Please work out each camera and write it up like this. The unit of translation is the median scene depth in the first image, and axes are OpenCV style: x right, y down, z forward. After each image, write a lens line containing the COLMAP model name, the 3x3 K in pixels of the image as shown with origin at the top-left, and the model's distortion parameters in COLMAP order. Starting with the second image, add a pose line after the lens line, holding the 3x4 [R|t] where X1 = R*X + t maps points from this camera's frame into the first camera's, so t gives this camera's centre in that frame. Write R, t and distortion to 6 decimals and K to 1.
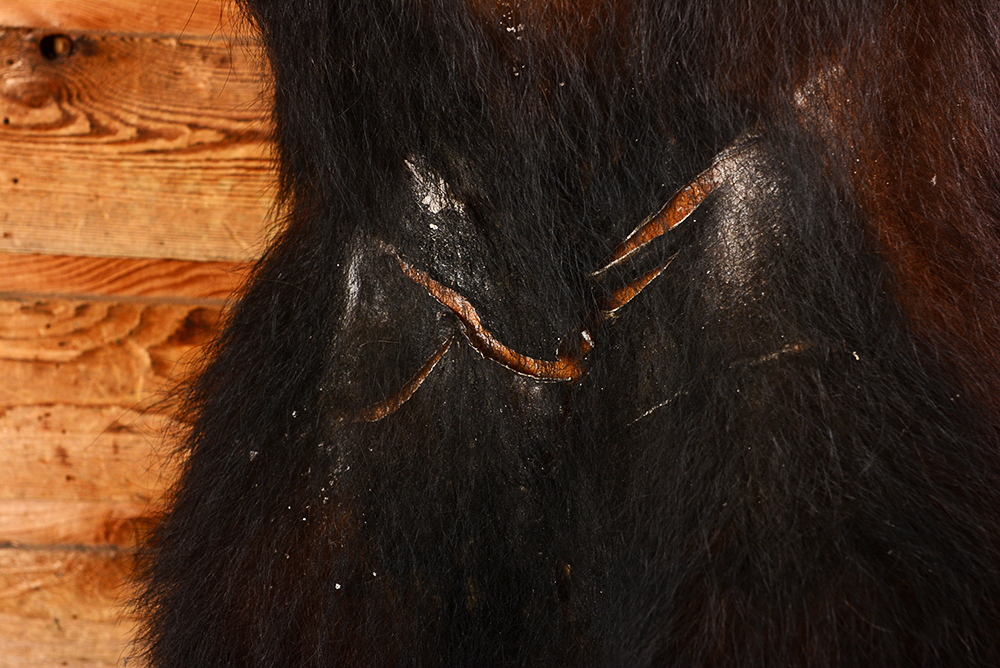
lens RADIAL K [[2654.1, 0, 508.0], [0, 2654.1, 332.3], [0, 0, 1]] dist [0.081261, 0.000000]
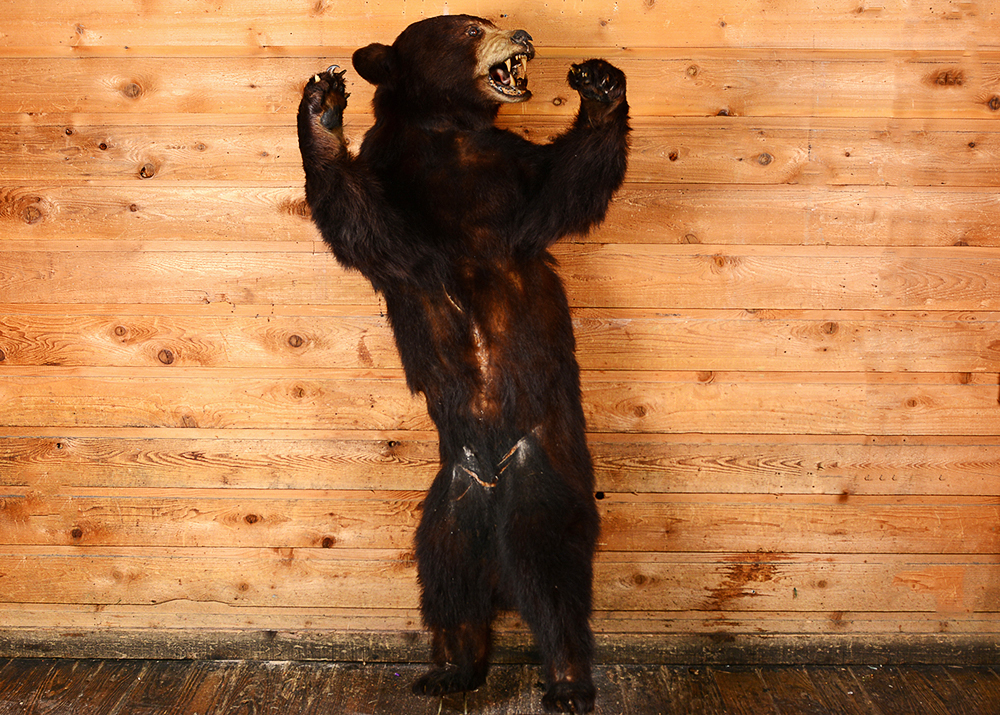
lens RADIAL K [[1164.1, 0, 492.2], [0, 1164.1, 360.3], [0, 0, 1]] dist [-0.023433, 0.000000]
pose [[0.999140, -0.031058, -0.027455, 0.072014], [0.022200, 0.960229, -0.278329, 0.334598], [0.035007, 0.277480, 0.960093, -1.042673]]
